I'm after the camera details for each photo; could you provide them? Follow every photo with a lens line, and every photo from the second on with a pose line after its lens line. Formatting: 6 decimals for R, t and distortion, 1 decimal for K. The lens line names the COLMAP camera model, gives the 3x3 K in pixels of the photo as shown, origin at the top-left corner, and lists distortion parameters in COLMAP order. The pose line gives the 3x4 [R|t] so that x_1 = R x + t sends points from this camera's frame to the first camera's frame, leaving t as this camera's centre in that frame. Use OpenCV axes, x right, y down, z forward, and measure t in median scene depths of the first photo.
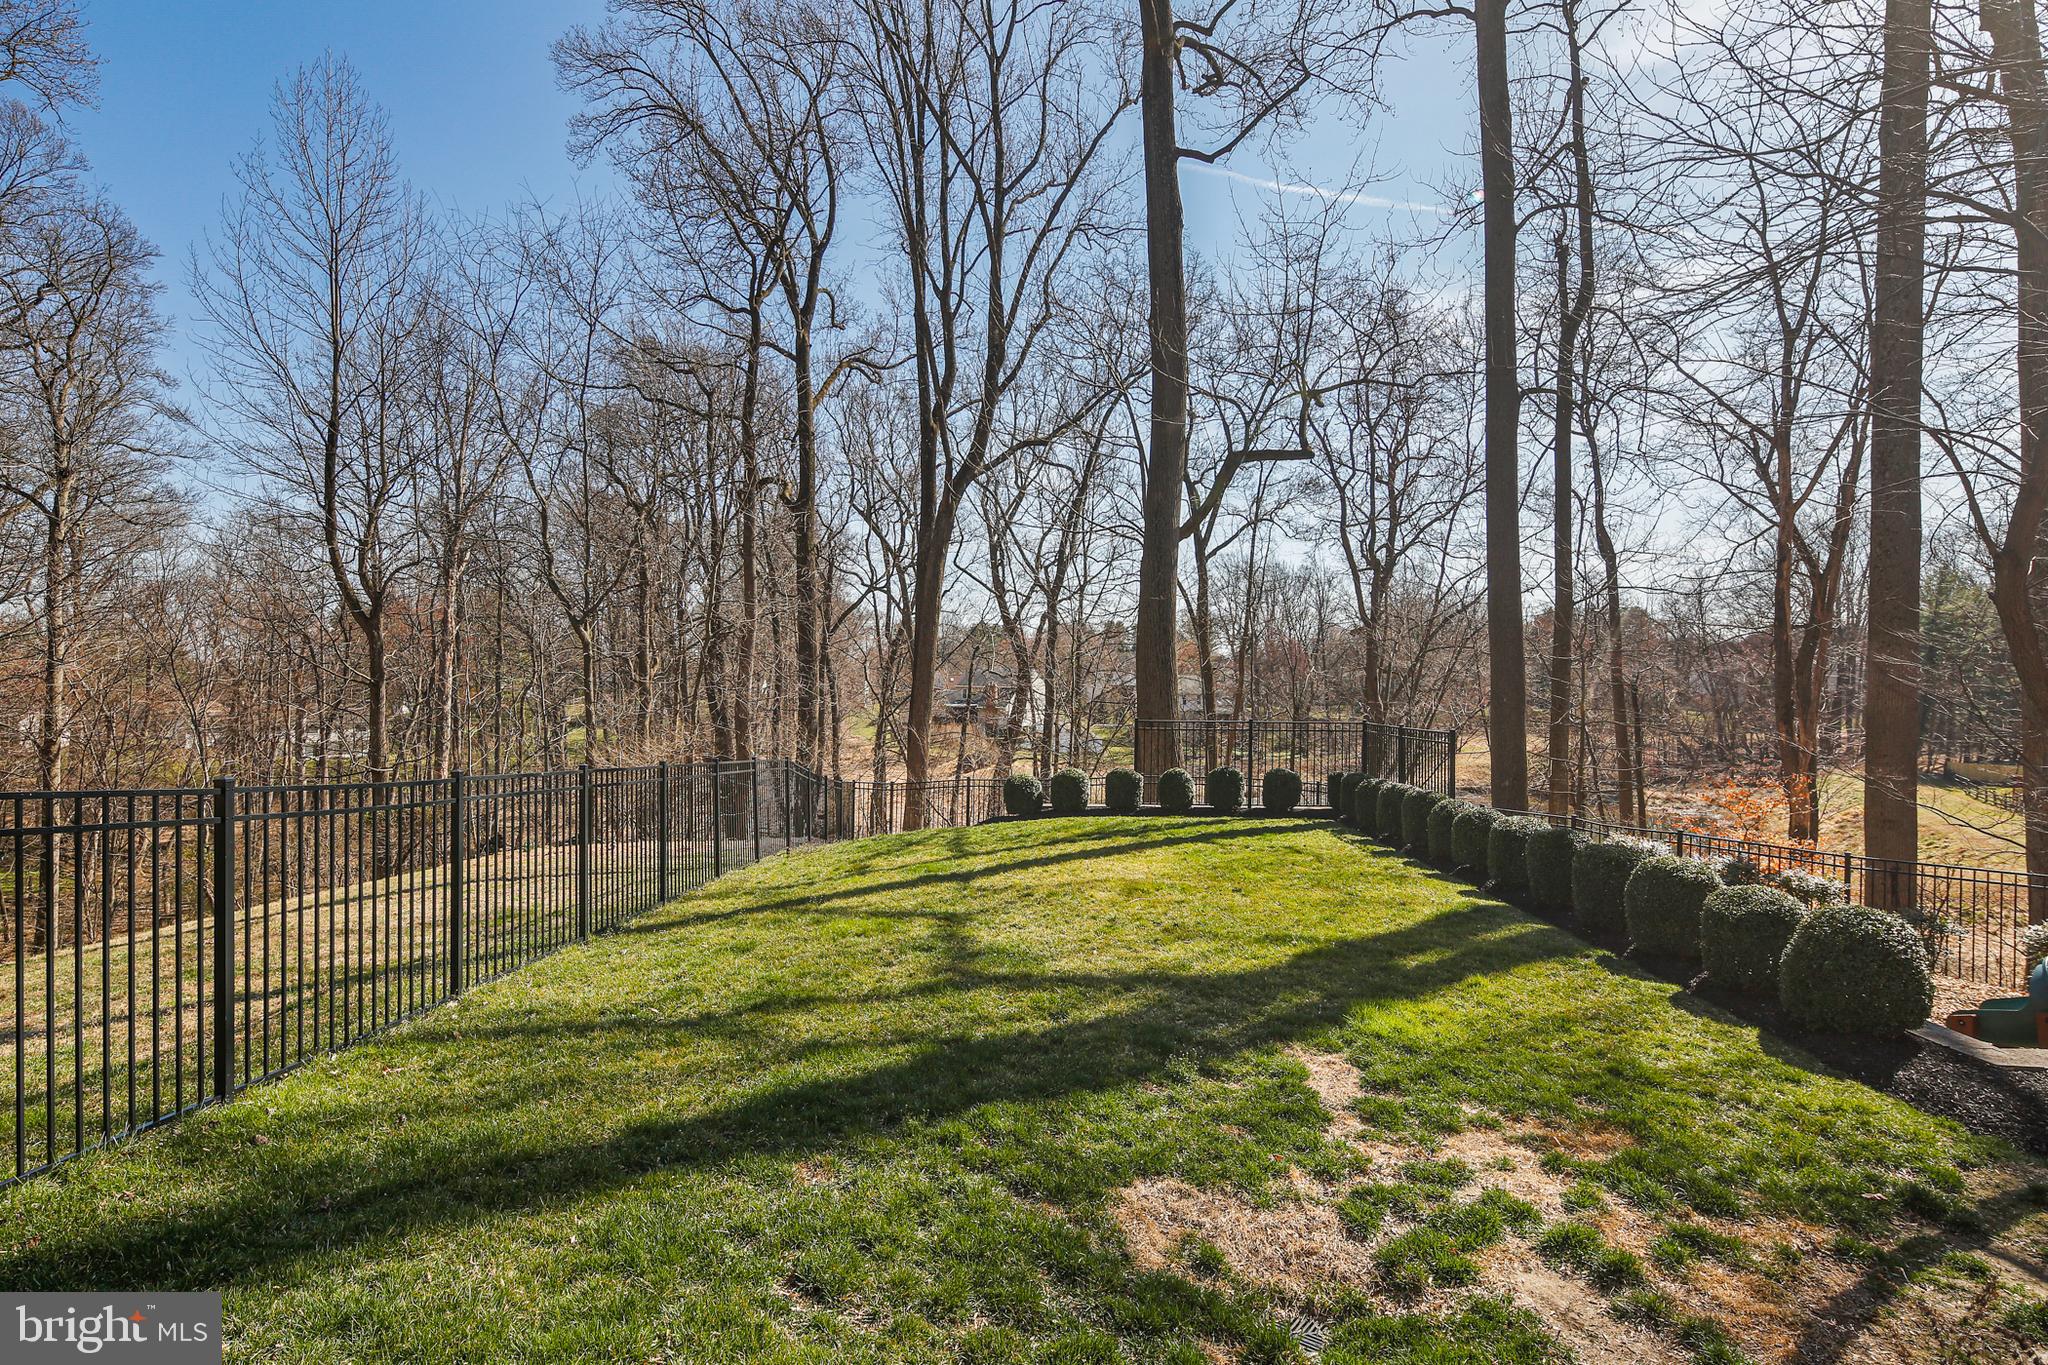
lens RADIAL K [[1000.1, 0, 1021.6], [0, 1000.1, 693.3], [0, 0, 1]] dist [0.002441, -0.001292]
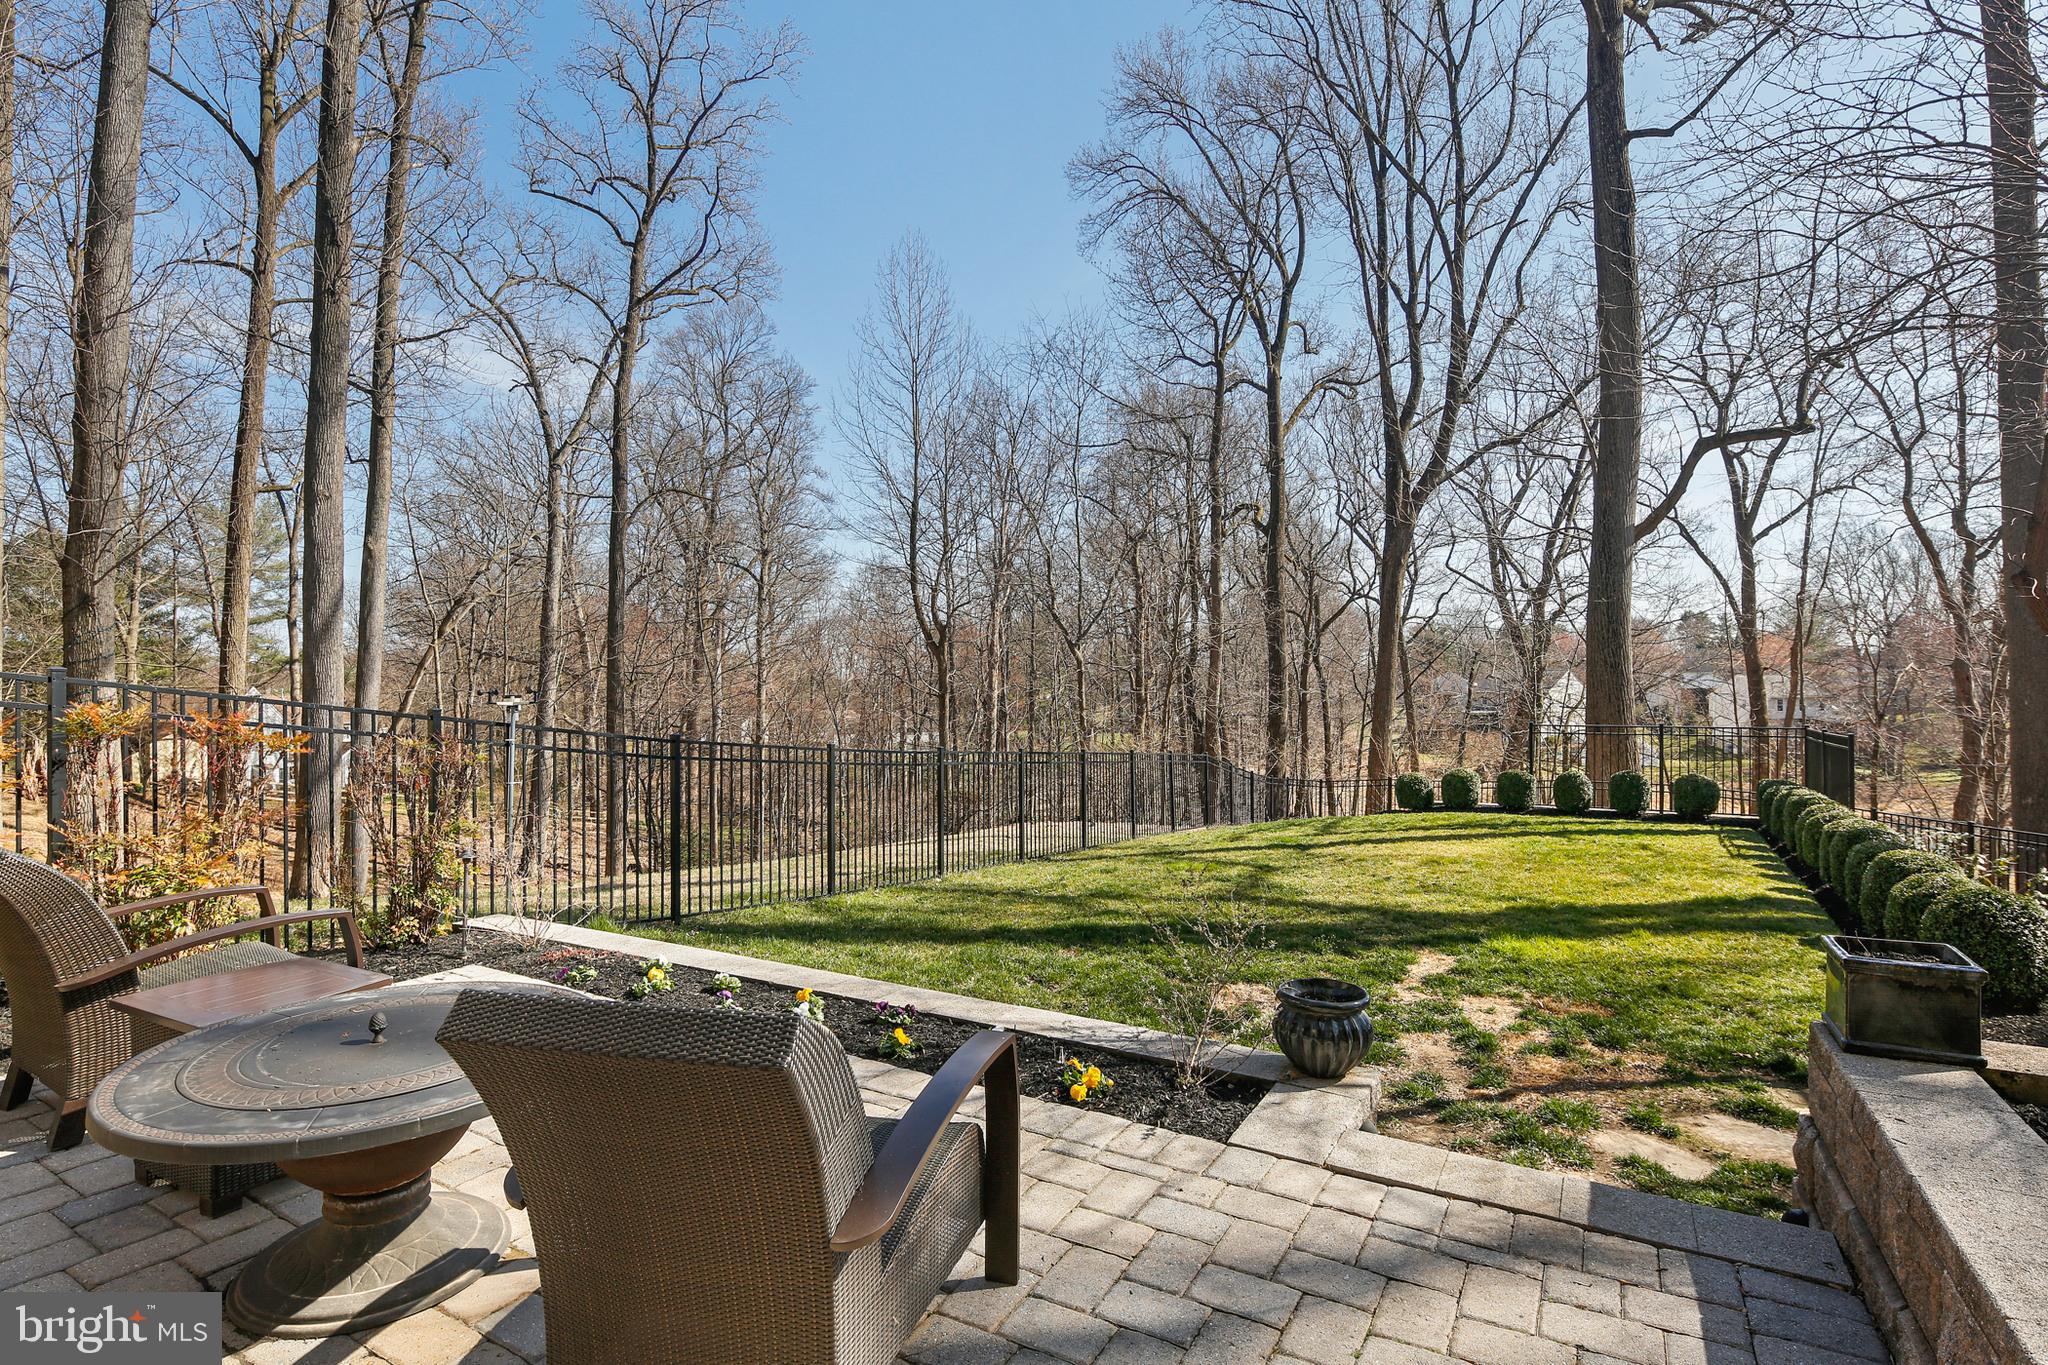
lens RADIAL K [[1000.1, 0, 1021.6], [0, 1000.1, 693.3], [0, 0, 1]] dist [0.002441, -0.001292]
pose [[0.871929, -0.010665, -0.489515, 0.075173], [0.007108, 0.999933, -0.009125, 0.000121], [0.489580, 0.004477, 0.871947, -0.081948]]
